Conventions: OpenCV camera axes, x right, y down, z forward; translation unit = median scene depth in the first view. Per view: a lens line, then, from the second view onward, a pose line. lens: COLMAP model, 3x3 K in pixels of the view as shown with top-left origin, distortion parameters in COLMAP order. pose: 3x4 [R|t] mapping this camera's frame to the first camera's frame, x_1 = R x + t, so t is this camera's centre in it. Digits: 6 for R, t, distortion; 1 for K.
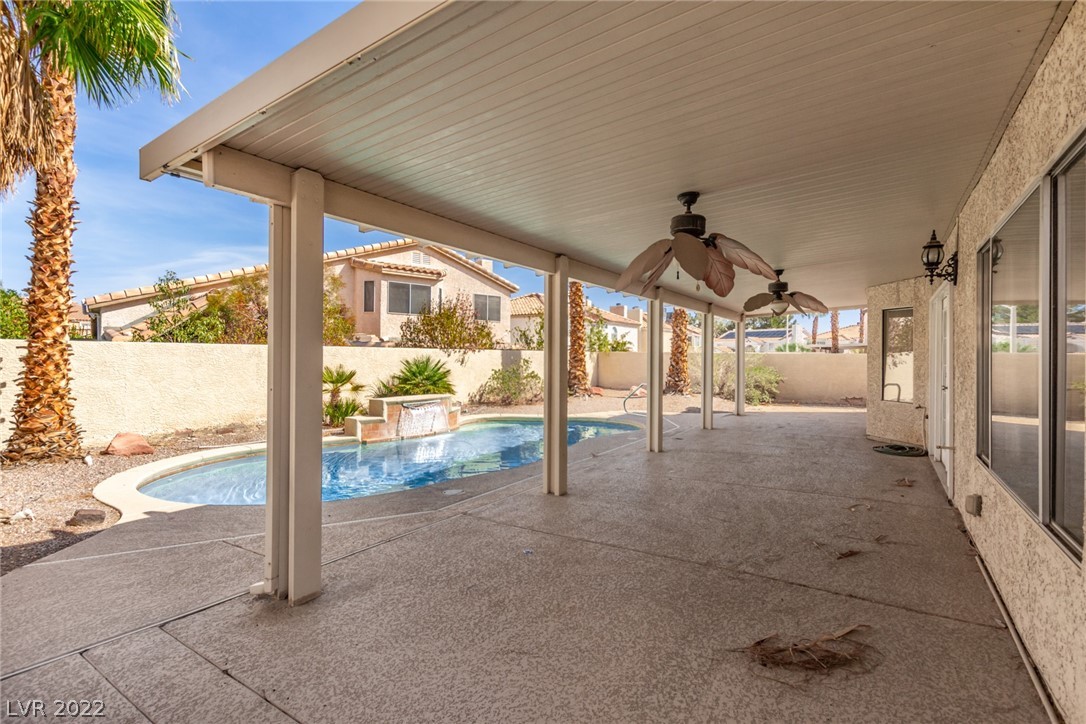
lens RADIAL K [[499.2, 0, 534.5], [0, 499.2, 351.9], [0, 0, 1]] dist [0.005635, -0.002014]
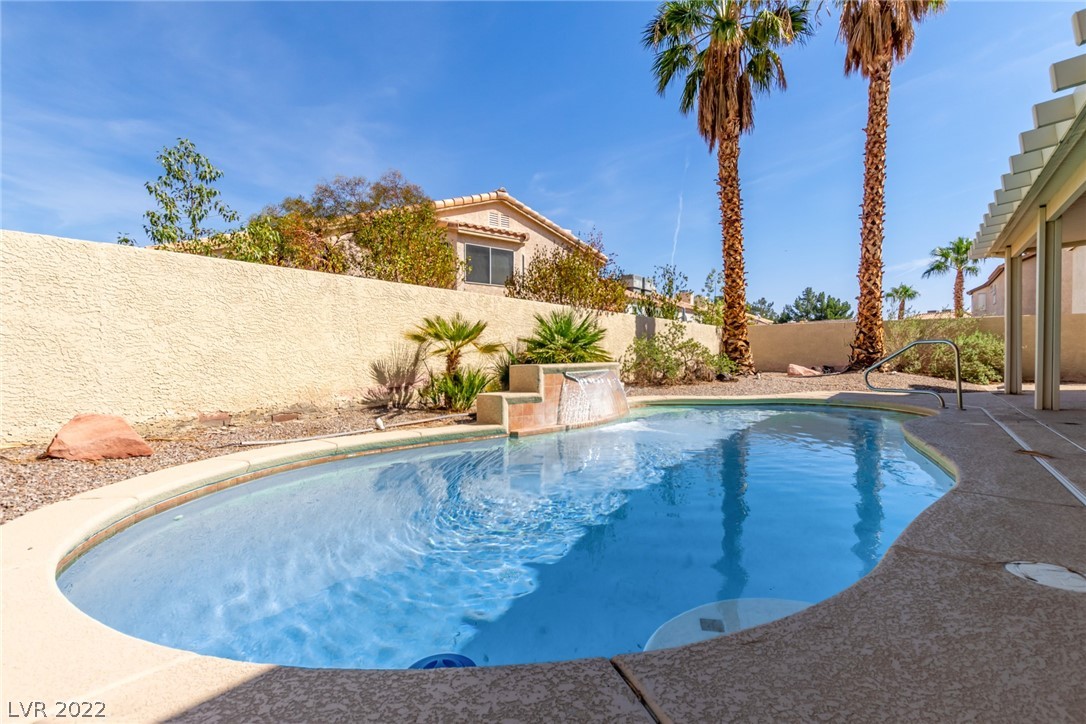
lens RADIAL K [[499.2, 0, 553.0], [0, 499.2, 361.3], [0, 0, 1]] dist [0.005635, -0.002014]
pose [[0.999226, -0.013705, -0.036869, -0.257813], [0.014467, 0.999685, 0.020490, 0.078319], [0.036577, -0.021007, 0.999110, 0.389842]]
